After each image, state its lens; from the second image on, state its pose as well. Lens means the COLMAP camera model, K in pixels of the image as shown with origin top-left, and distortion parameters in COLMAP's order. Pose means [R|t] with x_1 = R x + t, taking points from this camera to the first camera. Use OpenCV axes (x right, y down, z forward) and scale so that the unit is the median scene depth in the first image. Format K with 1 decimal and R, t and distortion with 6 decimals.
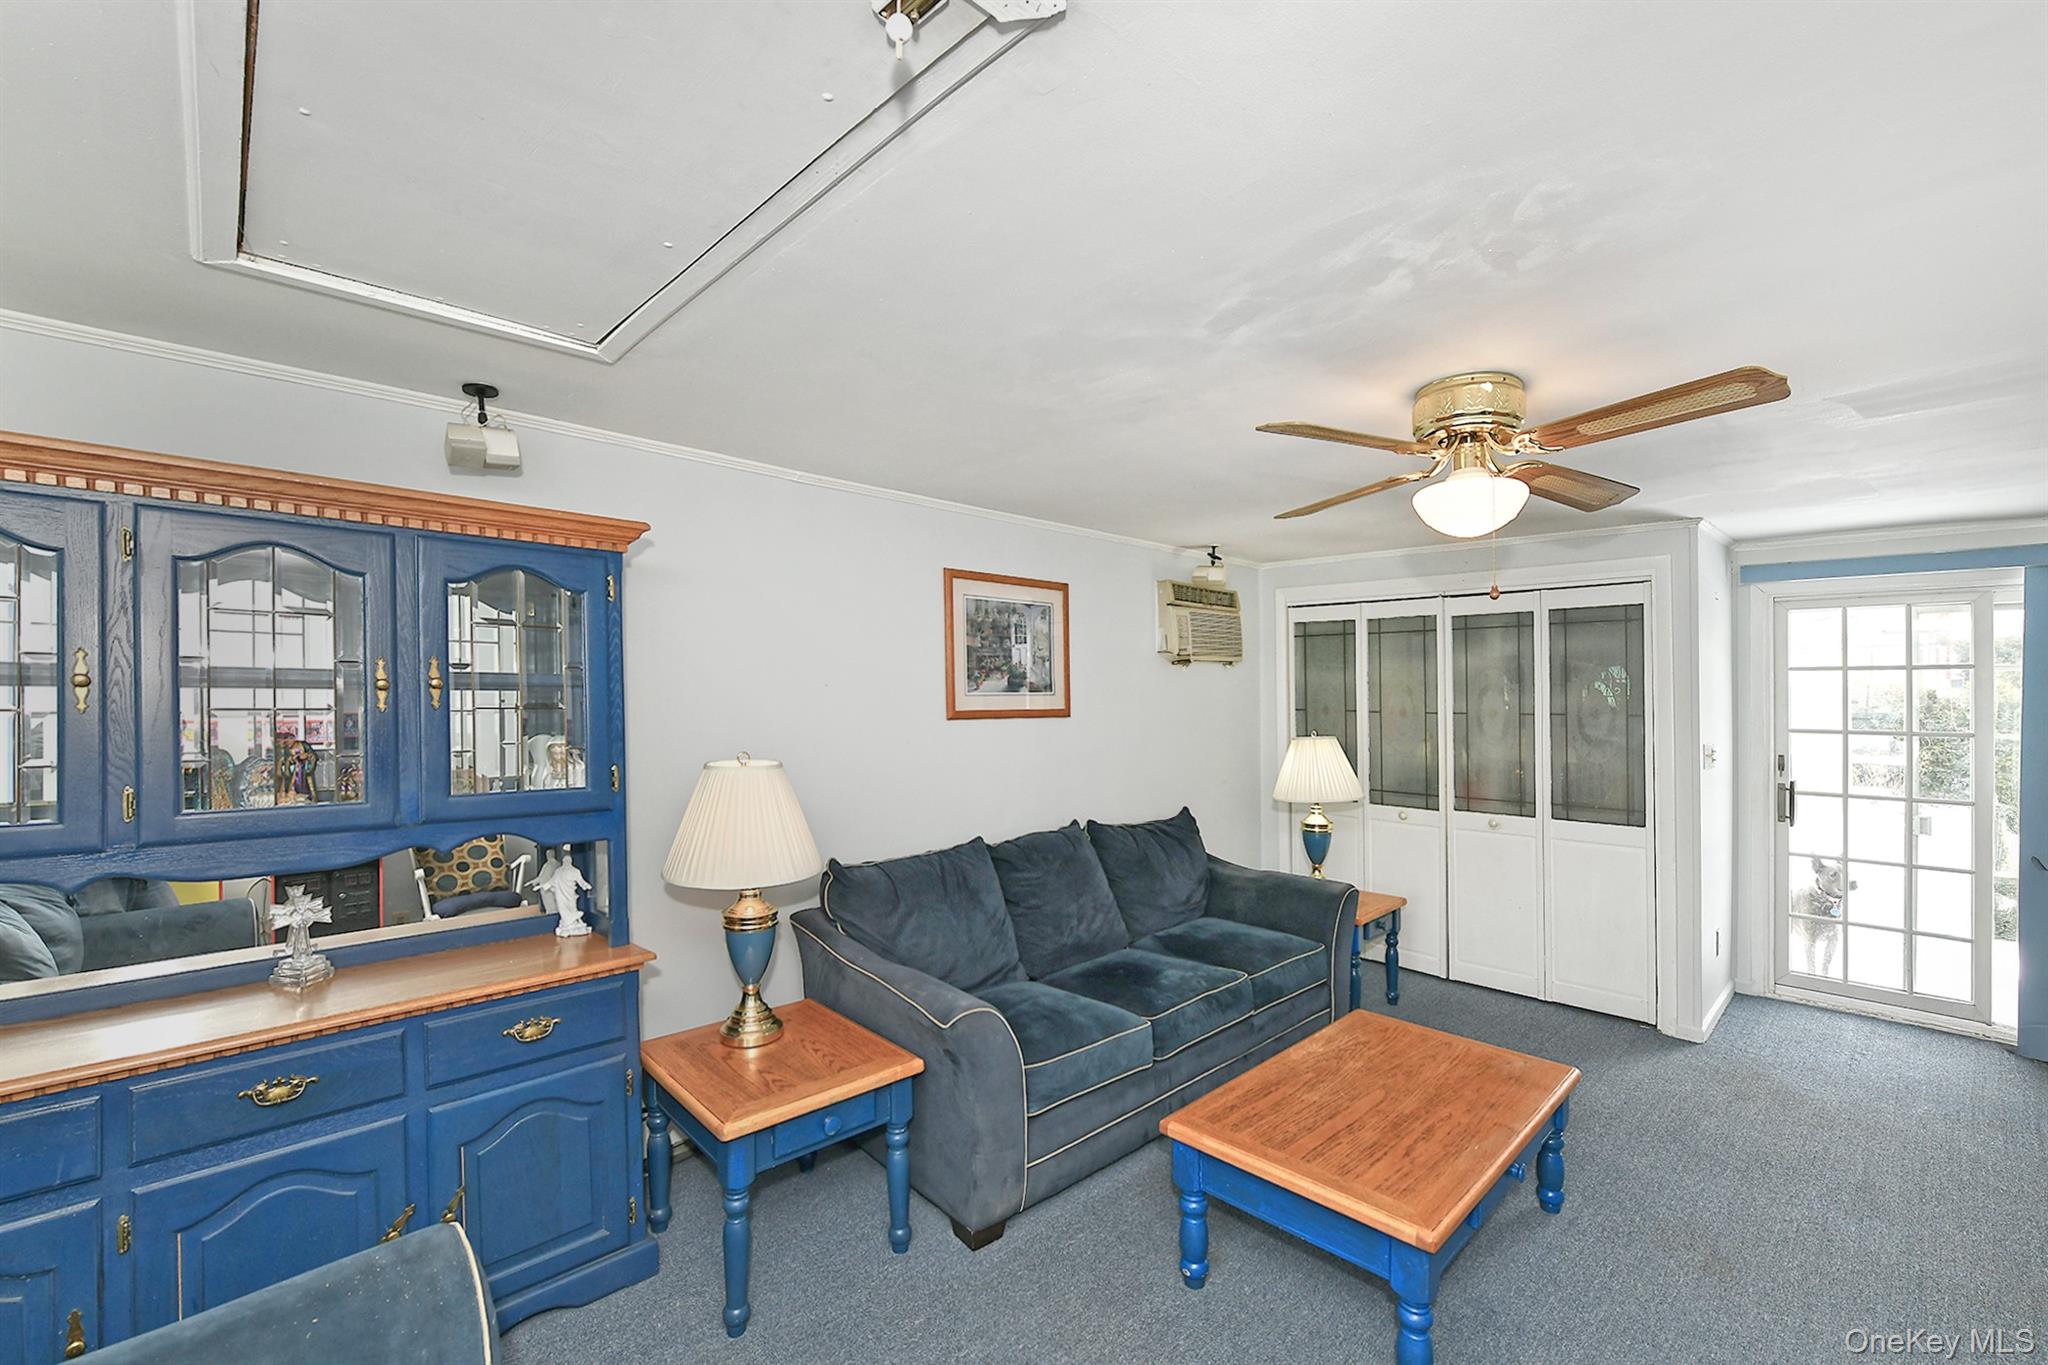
lens RADIAL K [[842.2, 0, 1045.6], [0, 842.2, 686.4], [0, 0, 1]] dist [-0.021240, 0.000956]
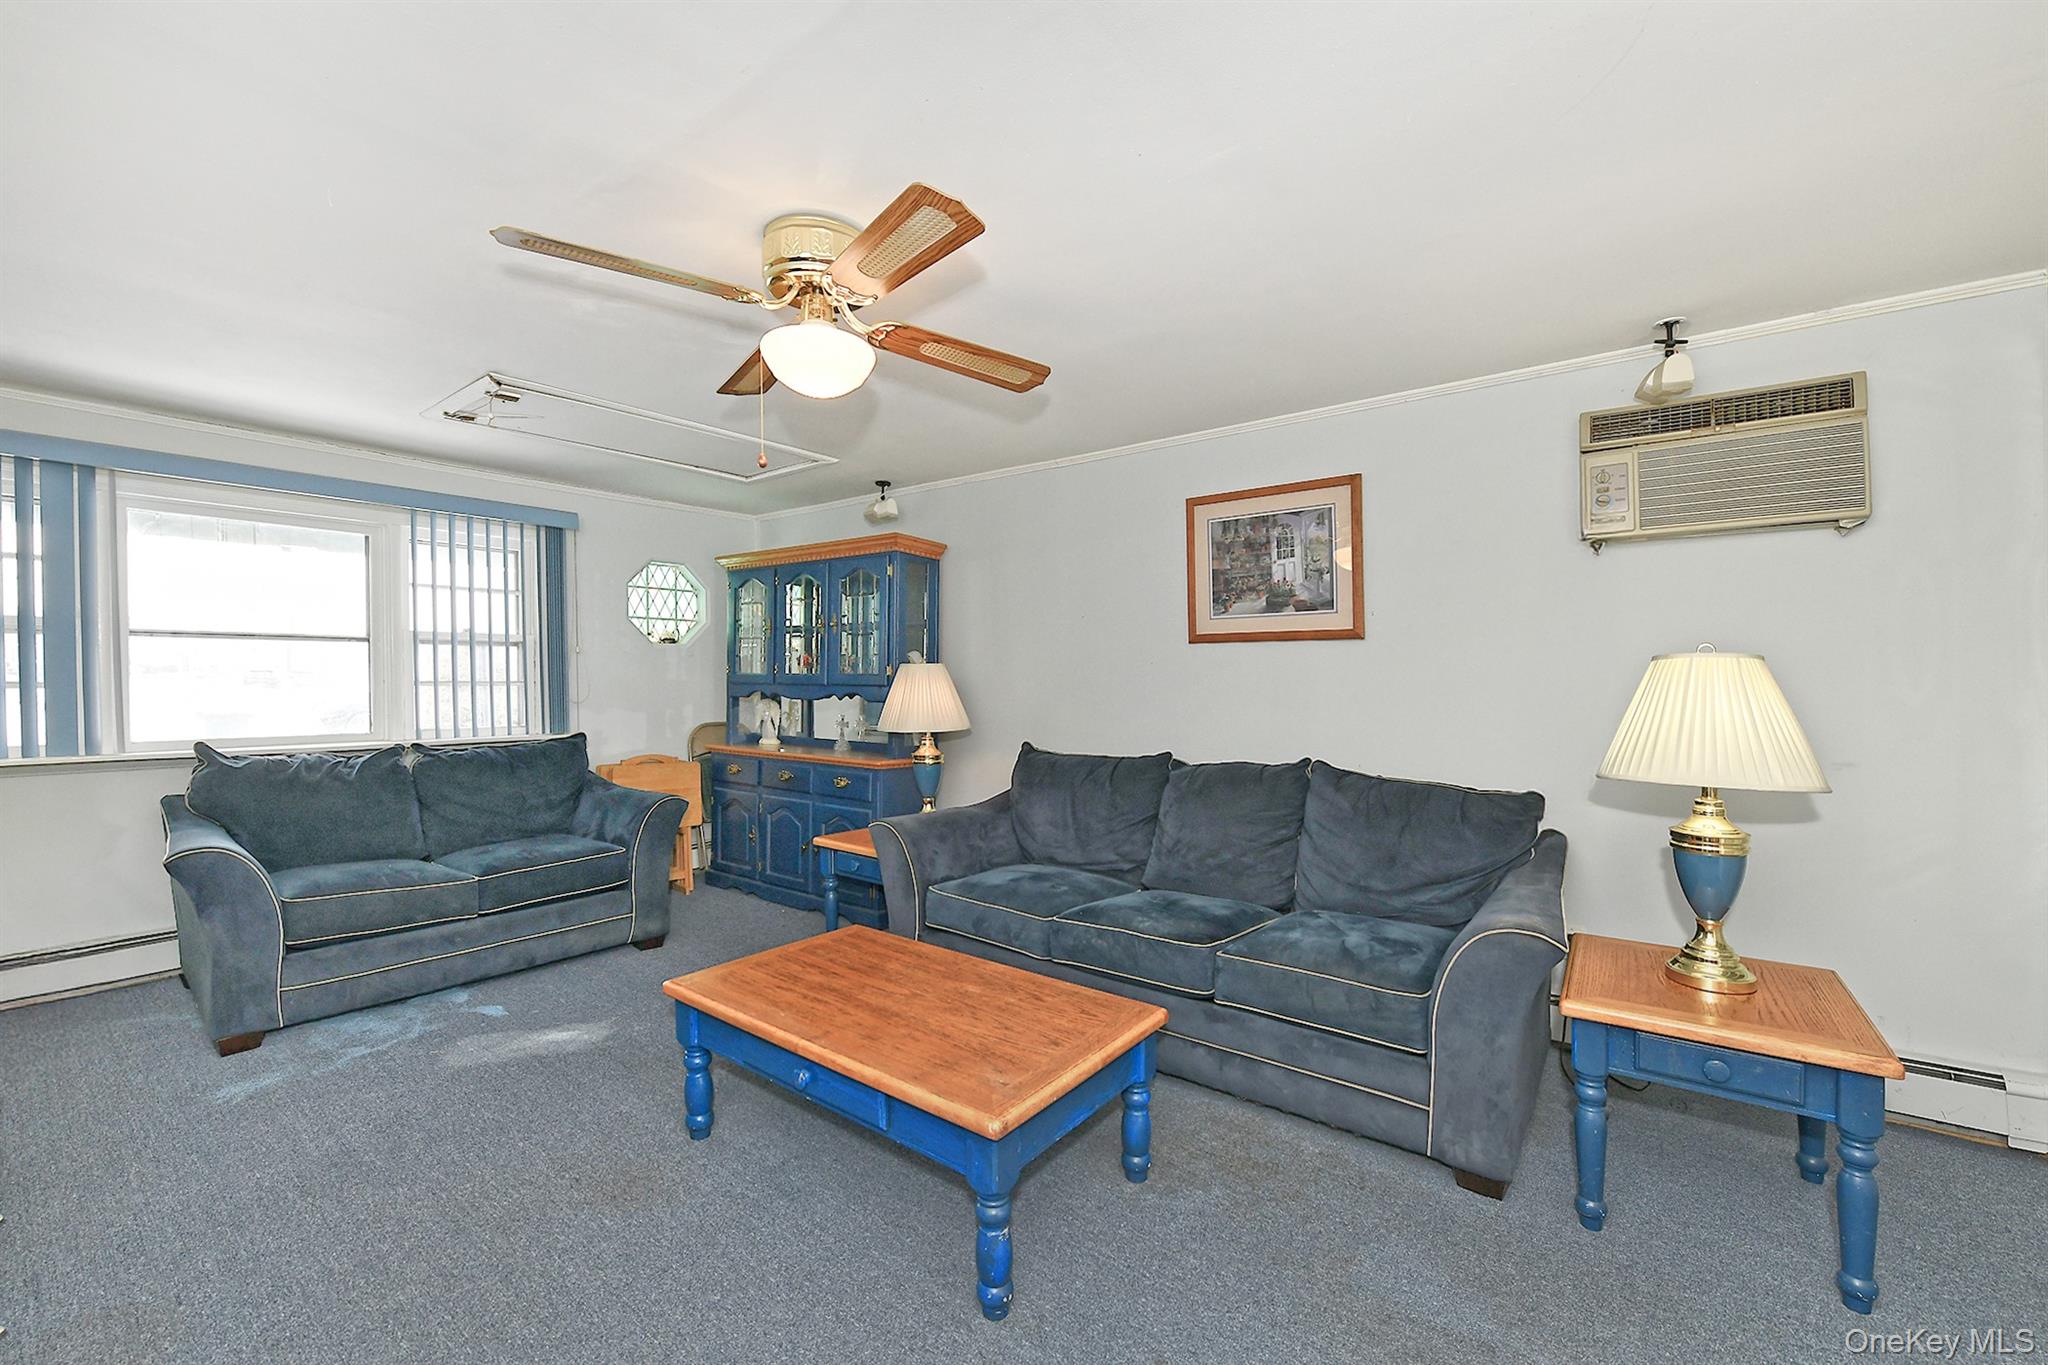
lens RADIAL K [[842.2, 0, 1042.6], [0, 842.2, 690.4], [0, 0, 1]] dist [-0.021240, 0.000956]
pose [[0.145909, 0.002735, -0.989294, 0.835258], [0.002406, 0.999992, 0.003119, 0.088600], [0.989295, -0.002835, 0.145902, 0.626262]]
